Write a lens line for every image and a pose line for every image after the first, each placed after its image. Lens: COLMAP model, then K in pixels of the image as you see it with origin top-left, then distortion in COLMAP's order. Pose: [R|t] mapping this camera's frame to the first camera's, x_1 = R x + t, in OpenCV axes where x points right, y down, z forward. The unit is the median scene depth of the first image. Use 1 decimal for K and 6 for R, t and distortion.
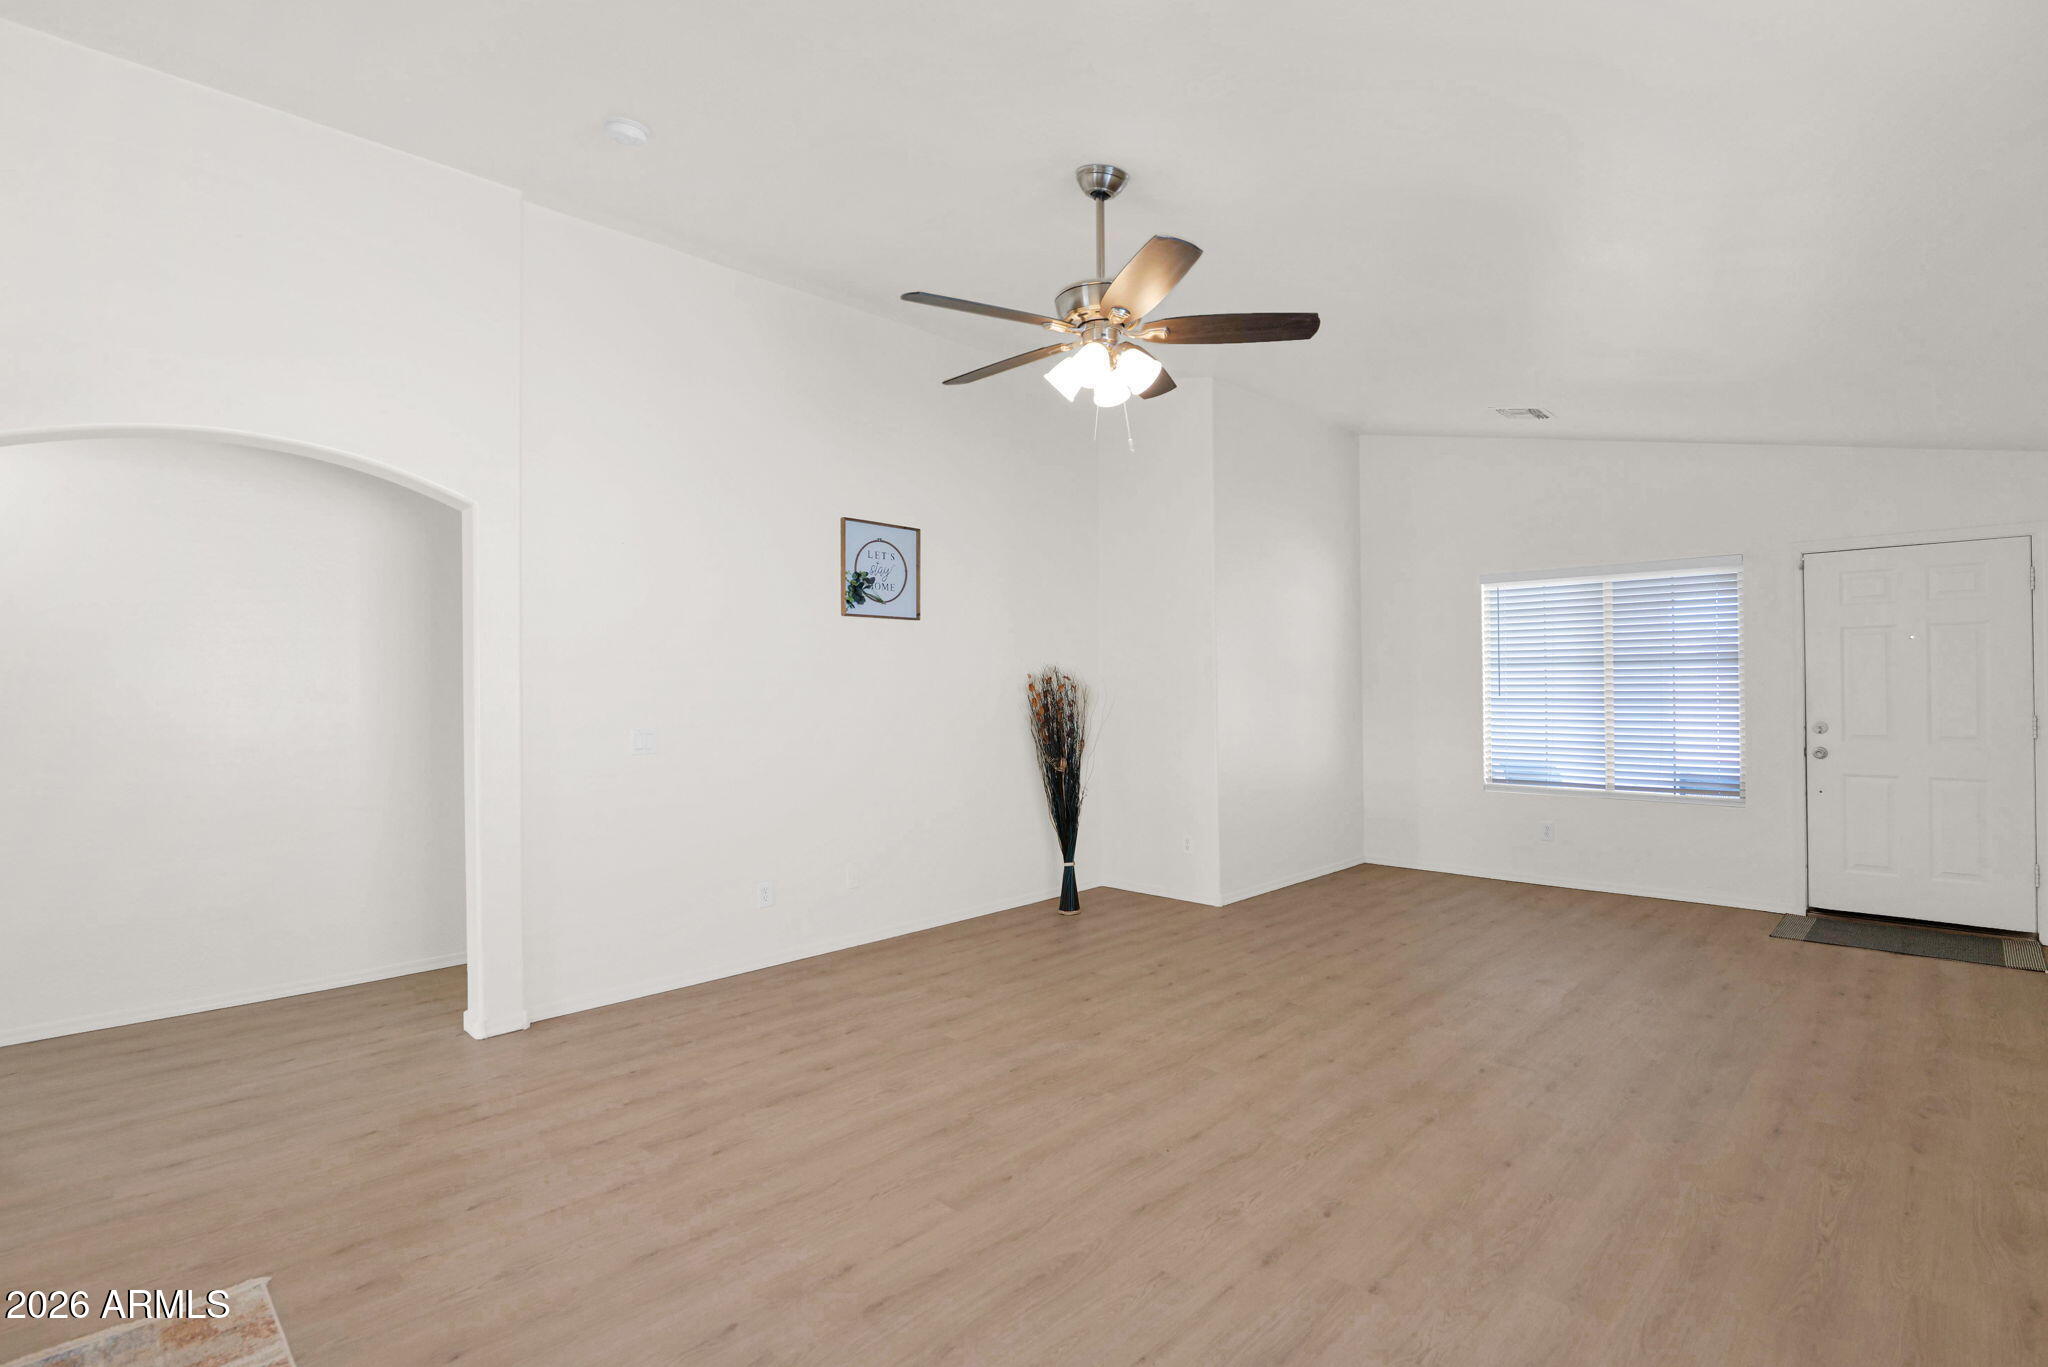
lens RADIAL K [[977.8, 0, 1029.5], [0, 977.8, 690.7], [0, 0, 1]] dist [-0.024039, 0.004664]
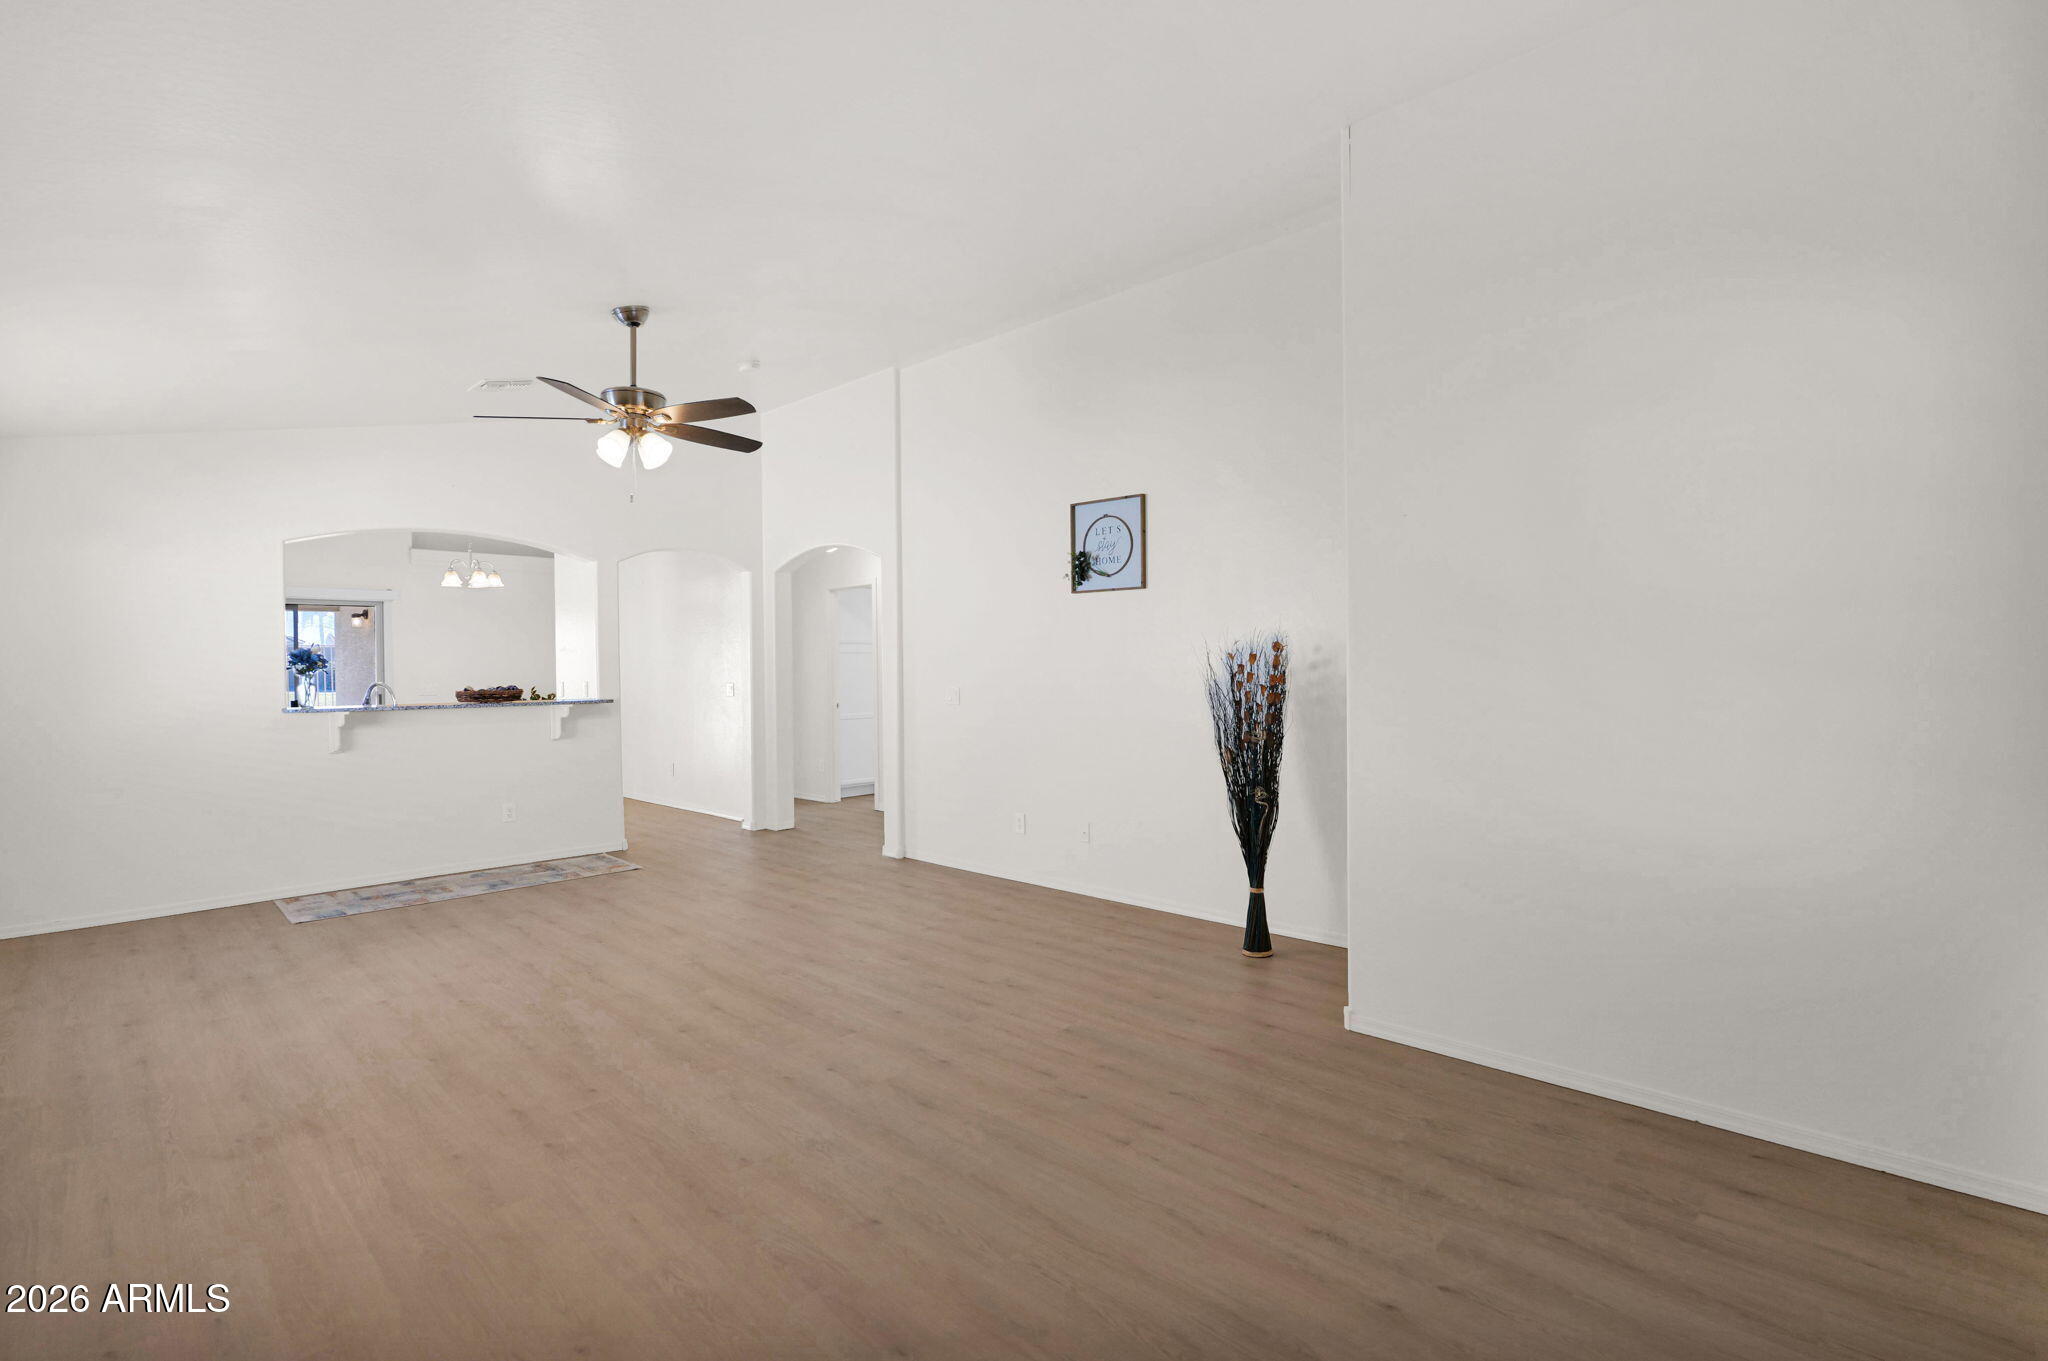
lens RADIAL K [[977.8, 0, 1032.0], [0, 977.8, 661.3], [0, 0, 1]] dist [-0.024039, 0.004664]
pose [[-0.009847, 0.002554, -0.999948, 0.896375], [0.005462, 0.999982, 0.002501, -0.002580], [0.999937, -0.005437, -0.009861, 0.937455]]
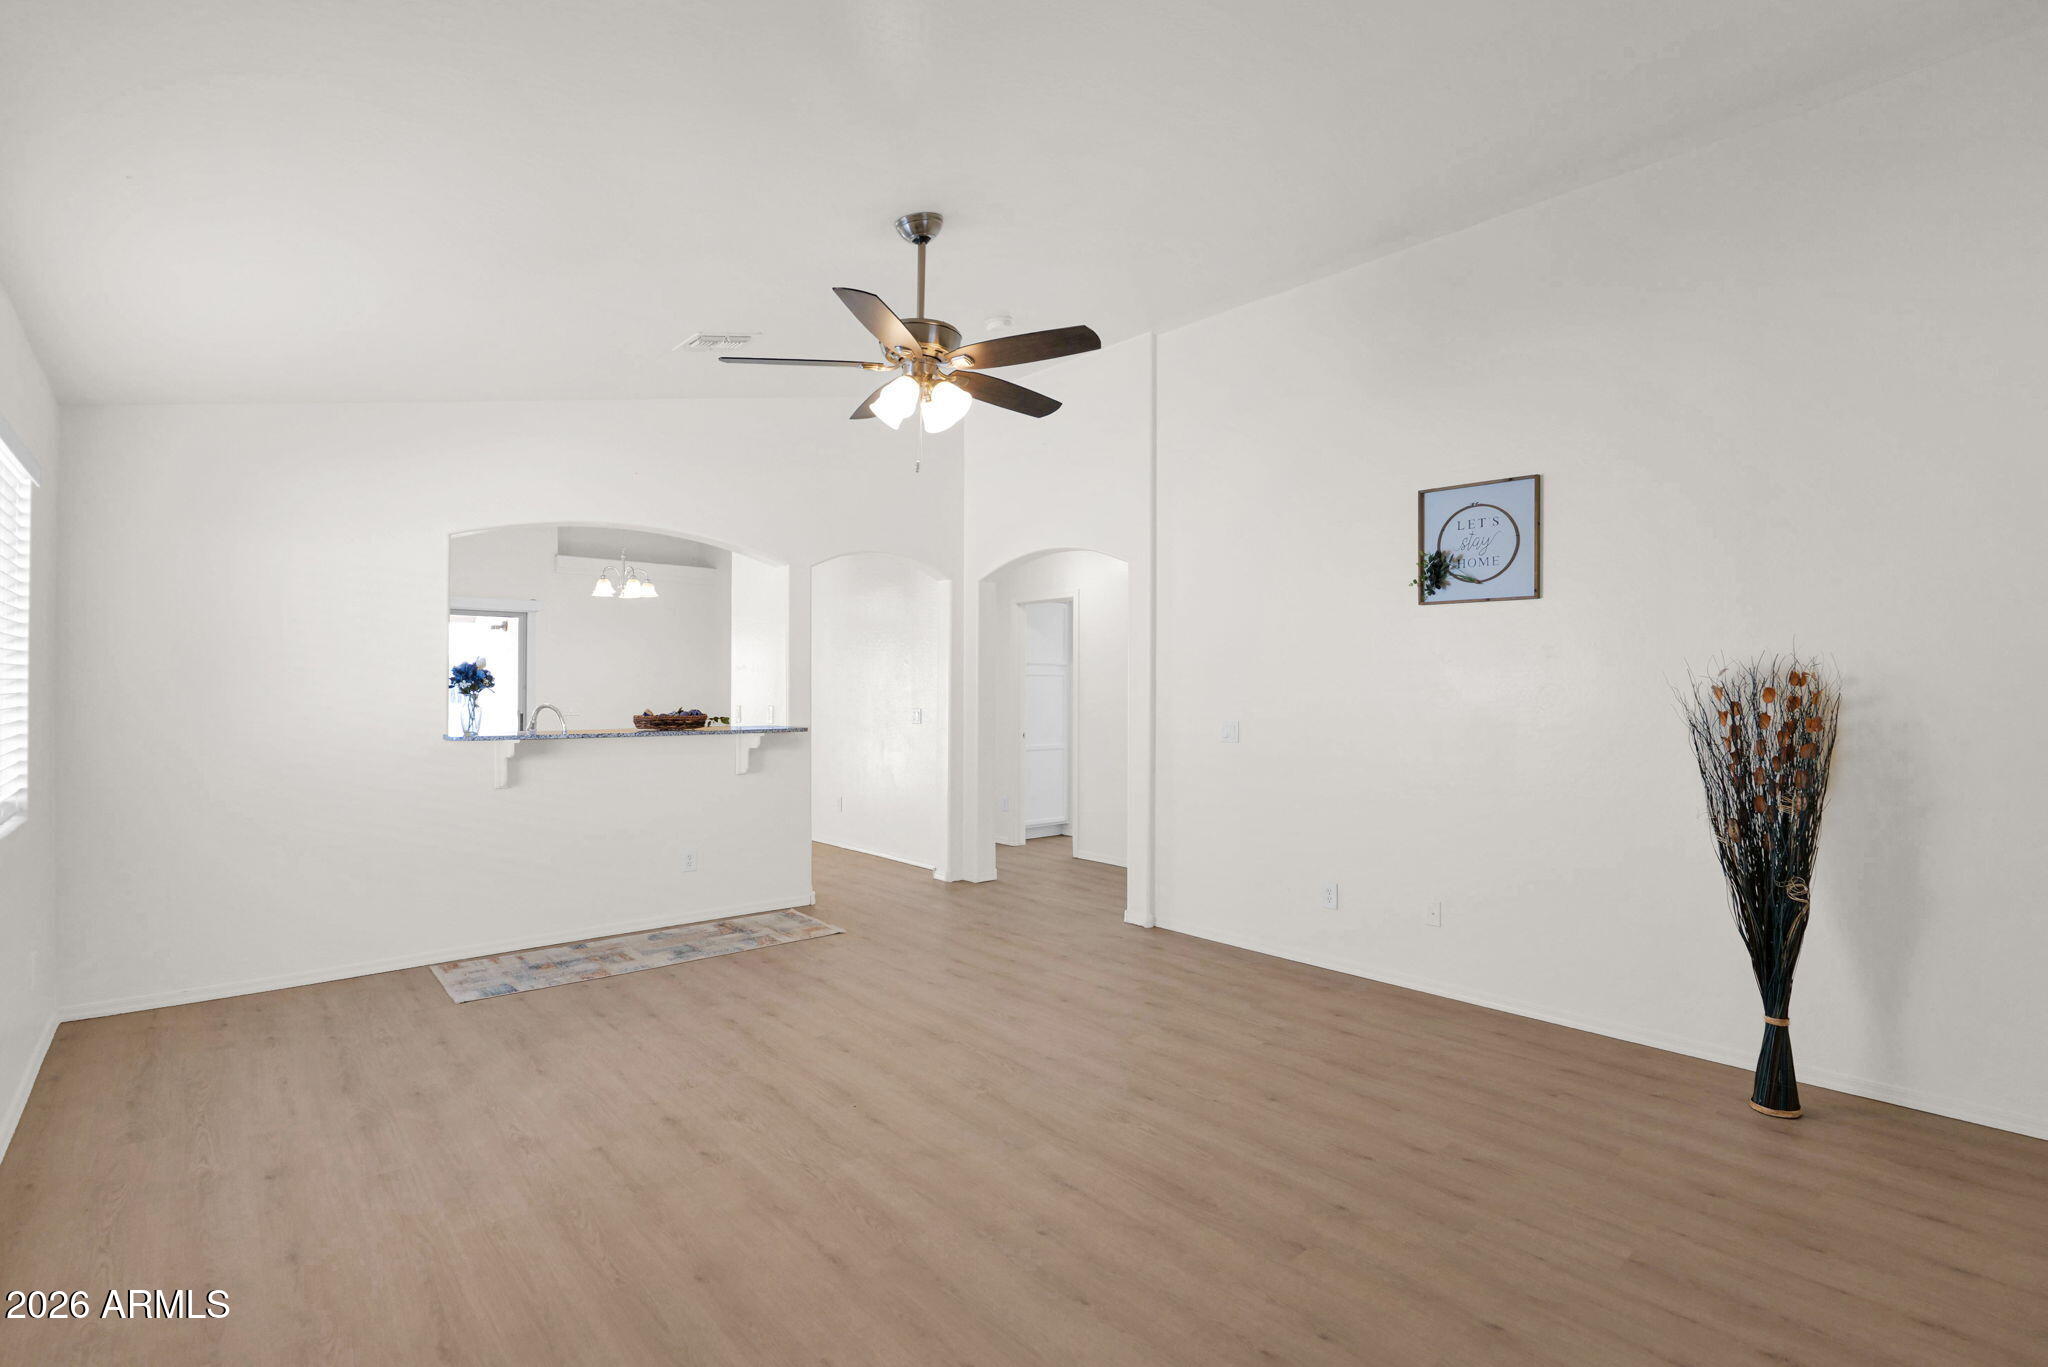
lens RADIAL K [[977.8, 0, 1031.0], [0, 977.8, 669.1], [0, 0, 1]] dist [-0.024039, 0.004664]
pose [[-0.086898, -0.012756, -0.996136, 0.679193], [-0.008361, 0.999892, -0.012075, -0.006525], [0.996182, 0.007279, -0.086995, 0.712314]]
